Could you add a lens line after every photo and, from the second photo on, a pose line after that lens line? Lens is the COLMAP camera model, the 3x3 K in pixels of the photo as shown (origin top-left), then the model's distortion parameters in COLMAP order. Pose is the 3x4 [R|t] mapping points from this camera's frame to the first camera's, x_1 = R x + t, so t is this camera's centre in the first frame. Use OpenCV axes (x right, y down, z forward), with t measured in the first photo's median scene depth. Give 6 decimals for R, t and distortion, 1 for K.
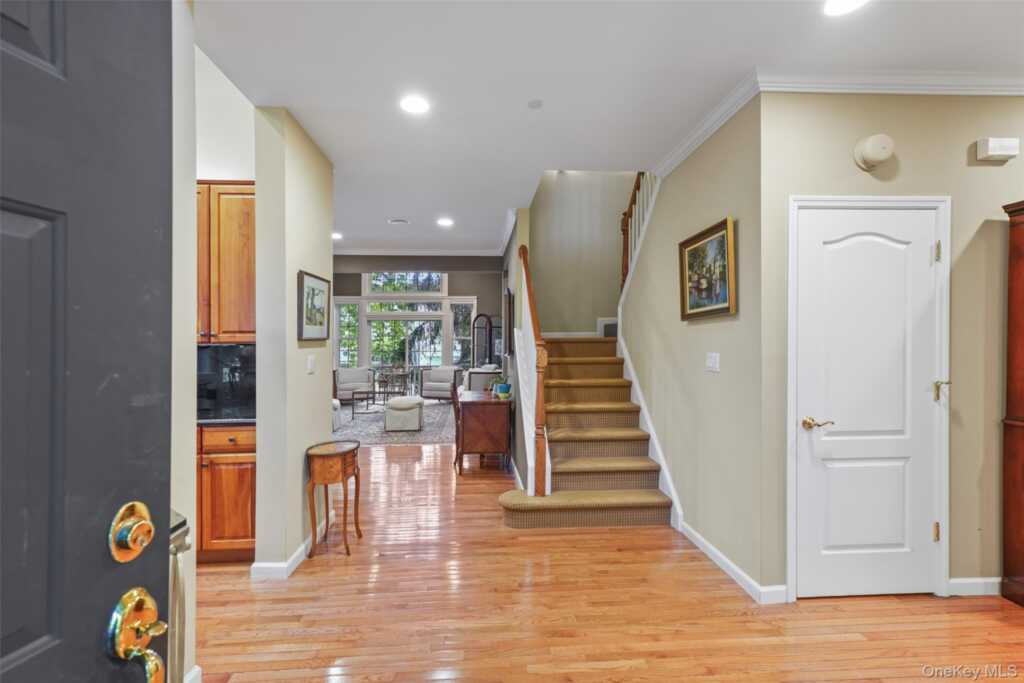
lens RADIAL K [[467.1, 0, 512.0], [0, 467.1, 341.5], [0, 0, 1]] dist [0.002704, 0.000338]
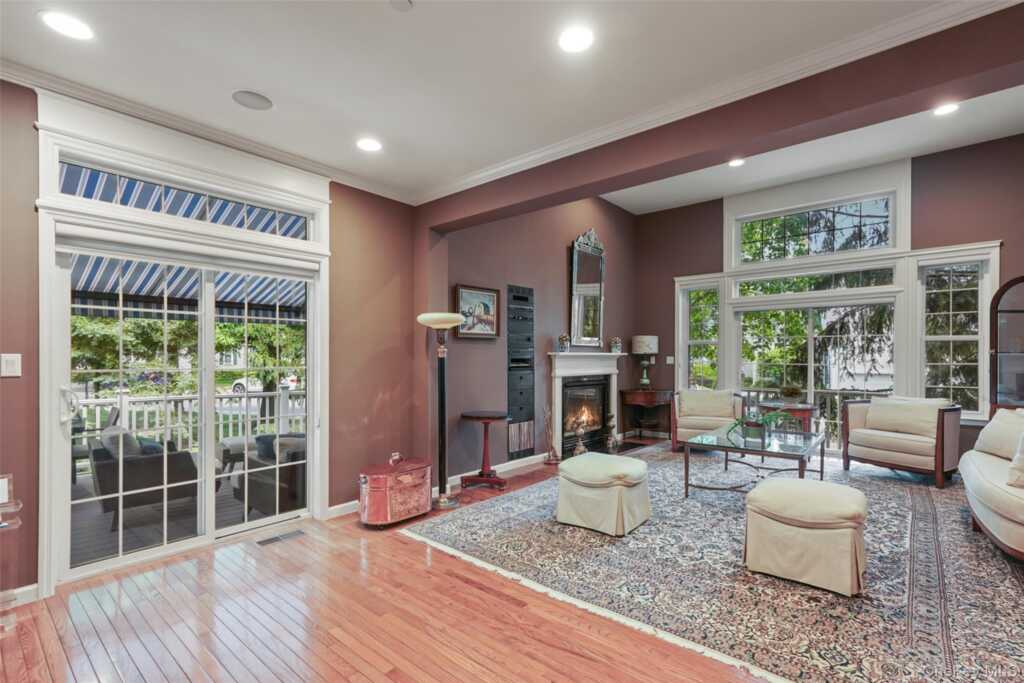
lens RADIAL K [[468.9, 0, 500.7], [0, 468.9, 358.3], [0, 0, 1]] dist [0.005251, 0.000818]
pose [[0.694604, 0.004435, -0.719379, -0.081009], [-0.004752, 0.999987, 0.001577, 0.014936], [0.719377, 0.002323, 0.694616, 0.355662]]
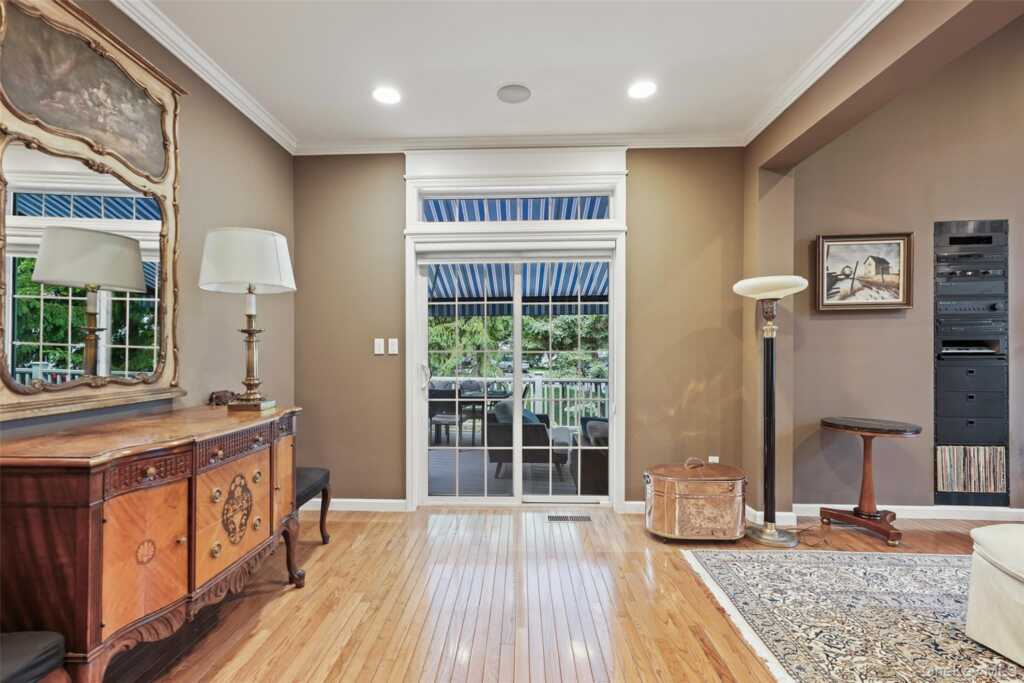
lens RADIAL K [[459.9, 0, 510.8], [0, 459.9, 353.5], [0, 0, 1]] dist [0.011128, 0.000986]
pose [[-0.114869, 0.009066, -0.993339, -0.100818], [0.000161, 0.999959, 0.009108, 0.024528], [0.993381, 0.000887, -0.114866, 0.505454]]
